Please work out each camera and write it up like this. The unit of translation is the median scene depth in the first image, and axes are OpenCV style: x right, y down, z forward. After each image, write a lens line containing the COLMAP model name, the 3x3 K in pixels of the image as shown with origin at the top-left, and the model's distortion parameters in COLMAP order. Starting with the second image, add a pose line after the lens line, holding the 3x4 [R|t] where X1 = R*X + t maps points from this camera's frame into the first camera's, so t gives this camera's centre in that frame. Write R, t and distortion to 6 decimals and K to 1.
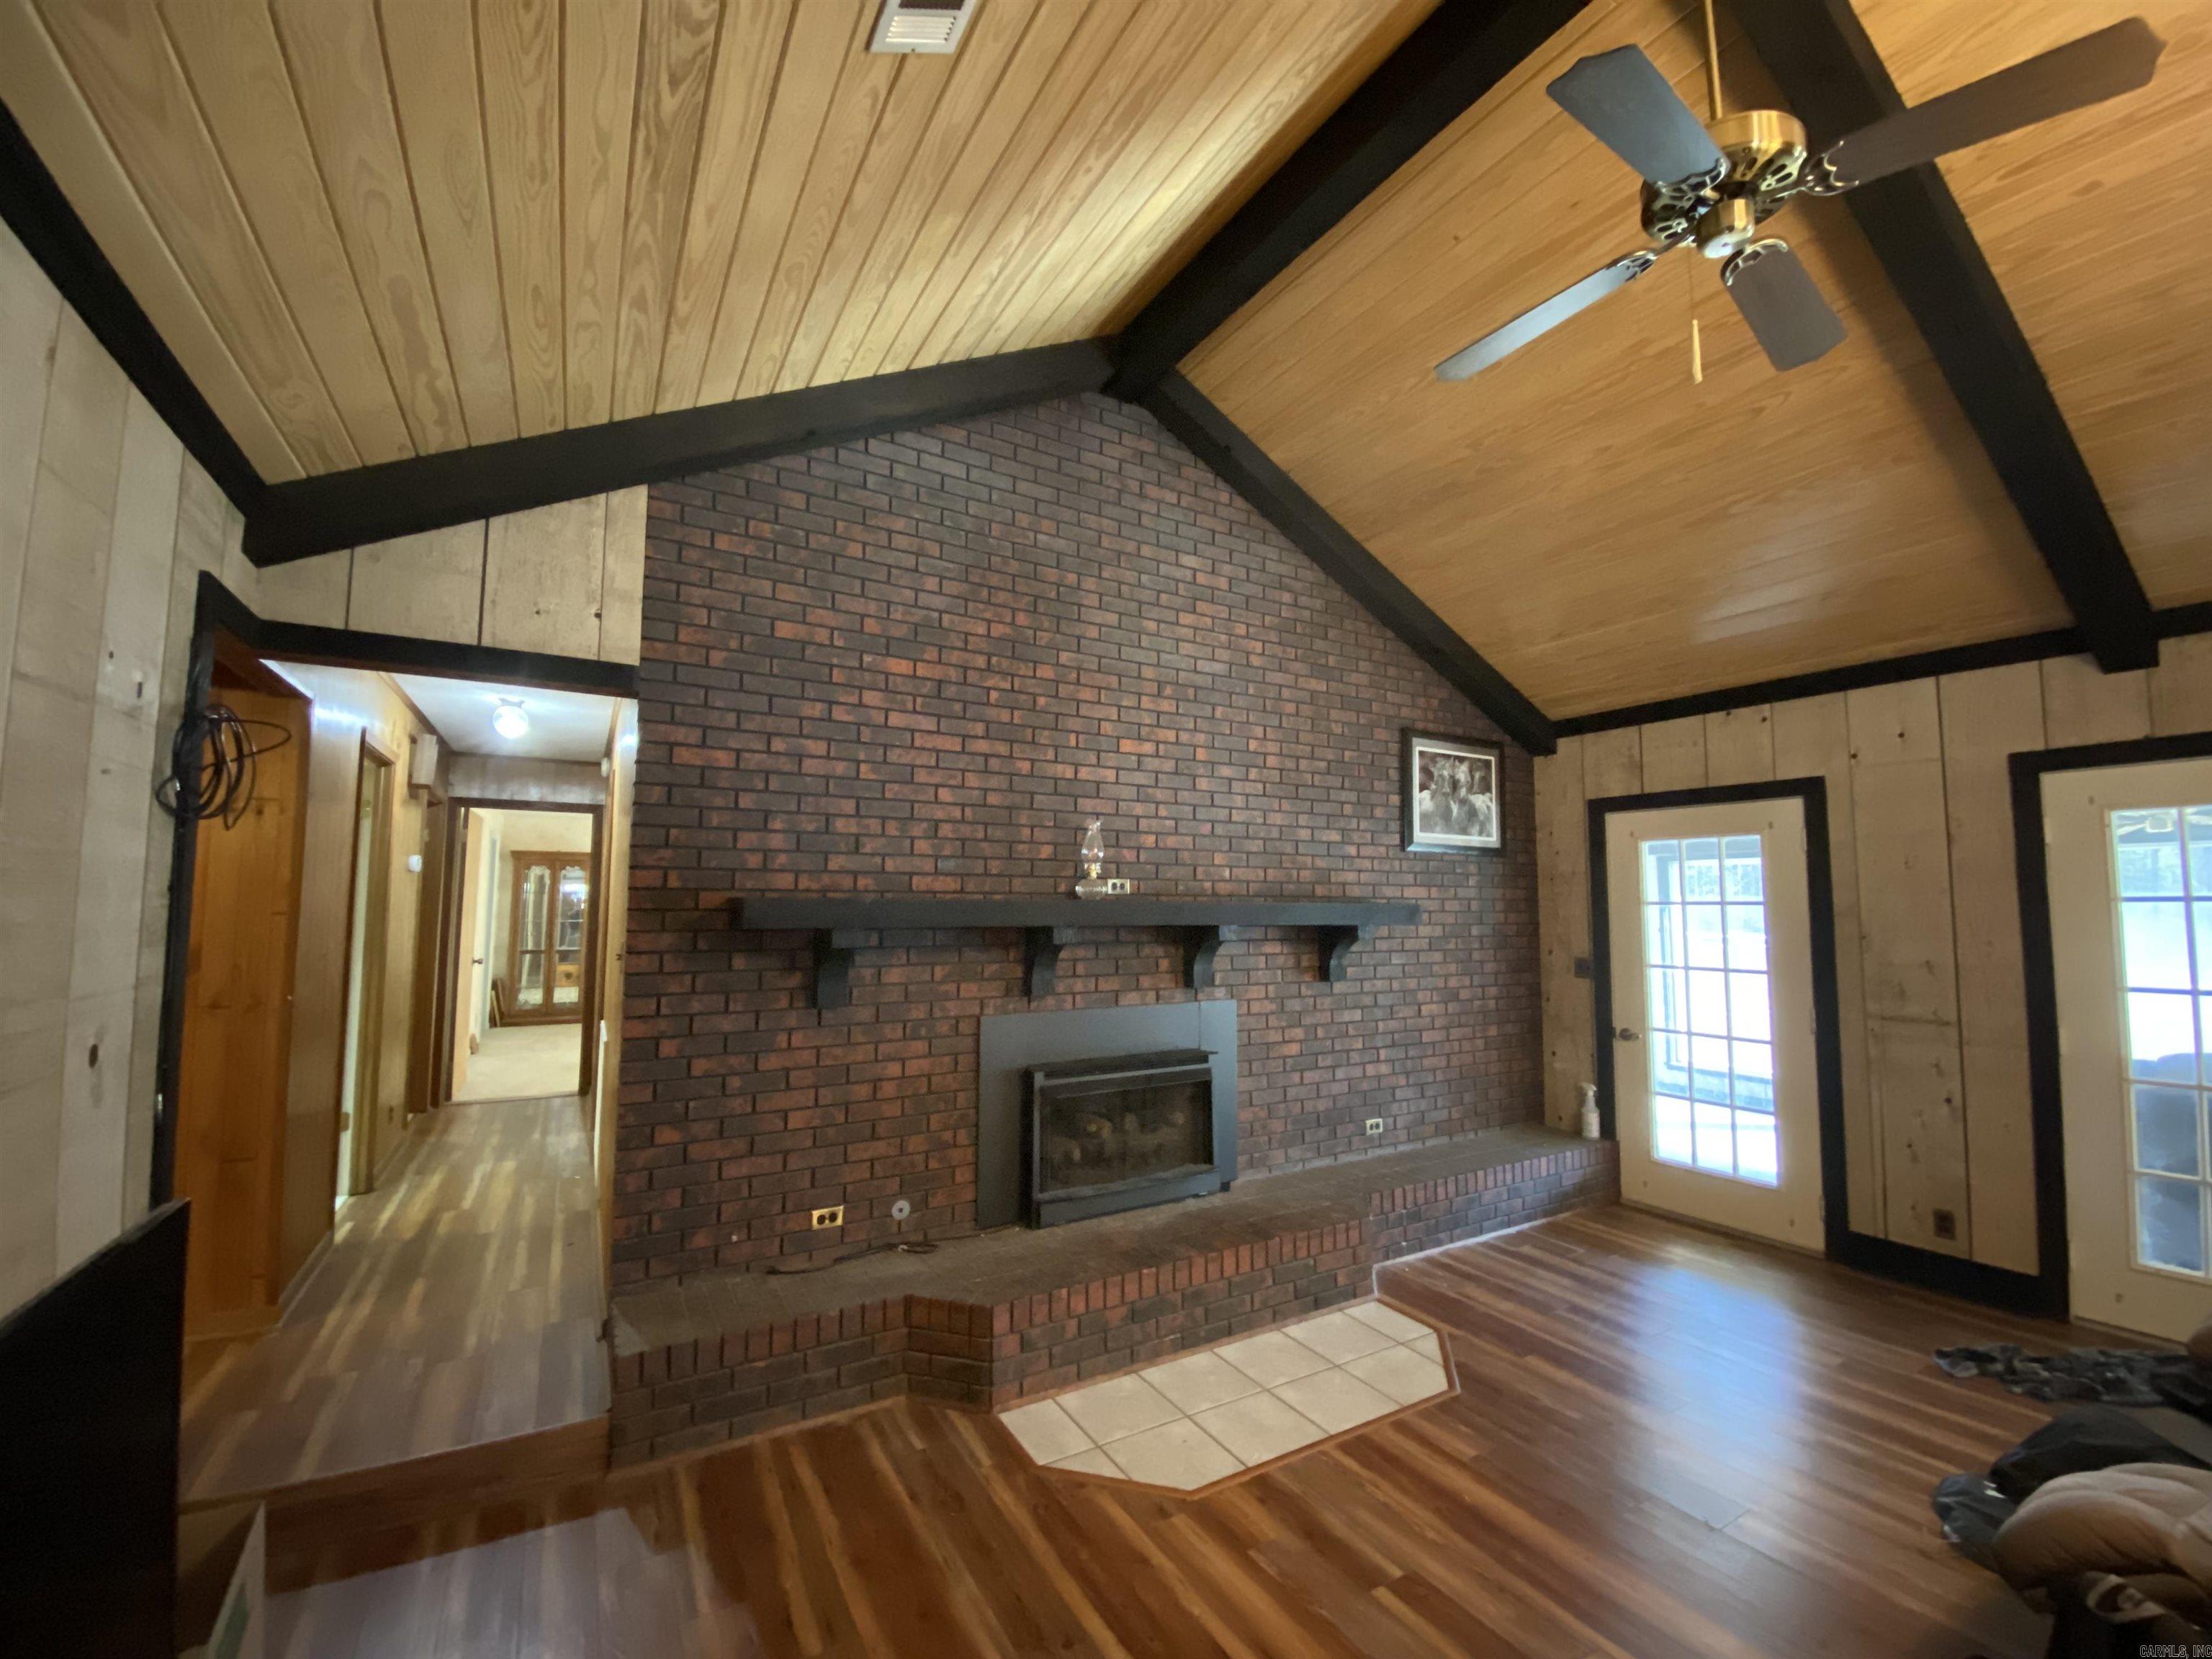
lens RADIAL K [[902.4, 0, 1108.9], [0, 902.4, 833.2], [0, 0, 1]] dist [0.028824, -0.029099]
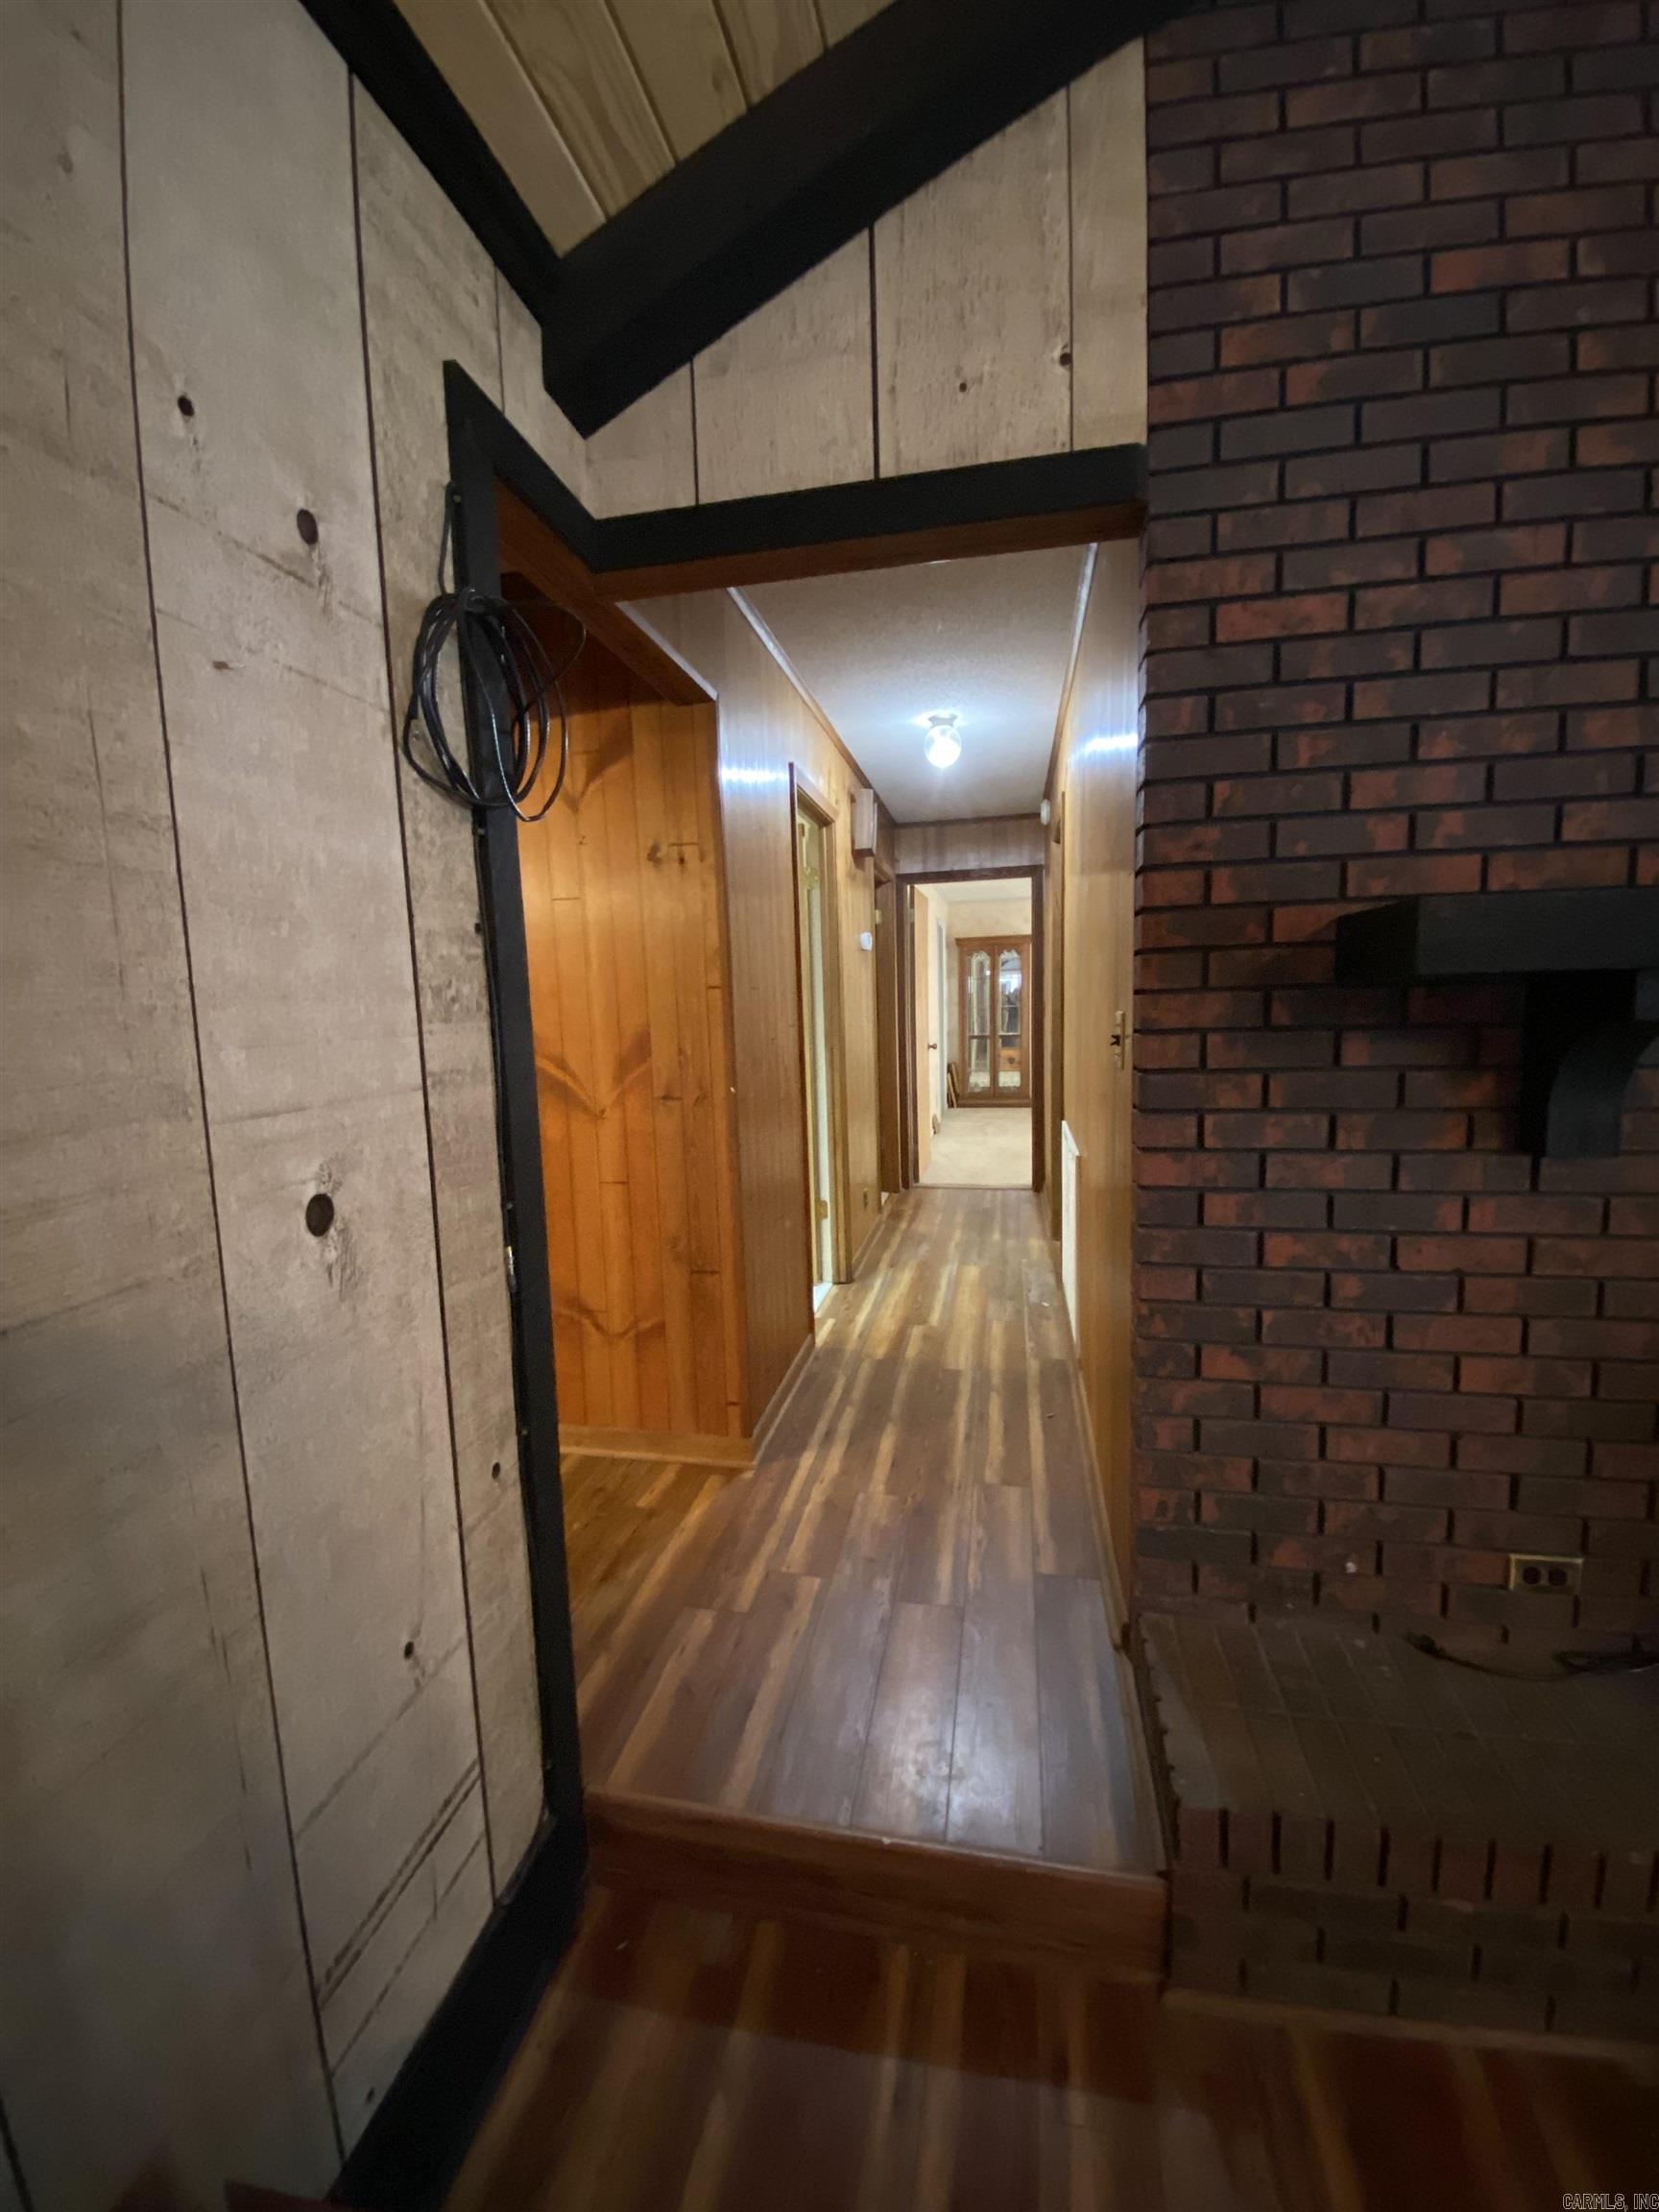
lens RADIAL K [[902.4, 0, 829.5], [0, 902.4, 1106.0], [0, 0, 1]] dist [0.028824, -0.029099]
pose [[0.750448, 0.048815, -0.659124, -0.290390], [0.086489, 0.981440, 0.171158, 0.062195], [0.655246, -0.185453, 0.732298, 0.442308]]
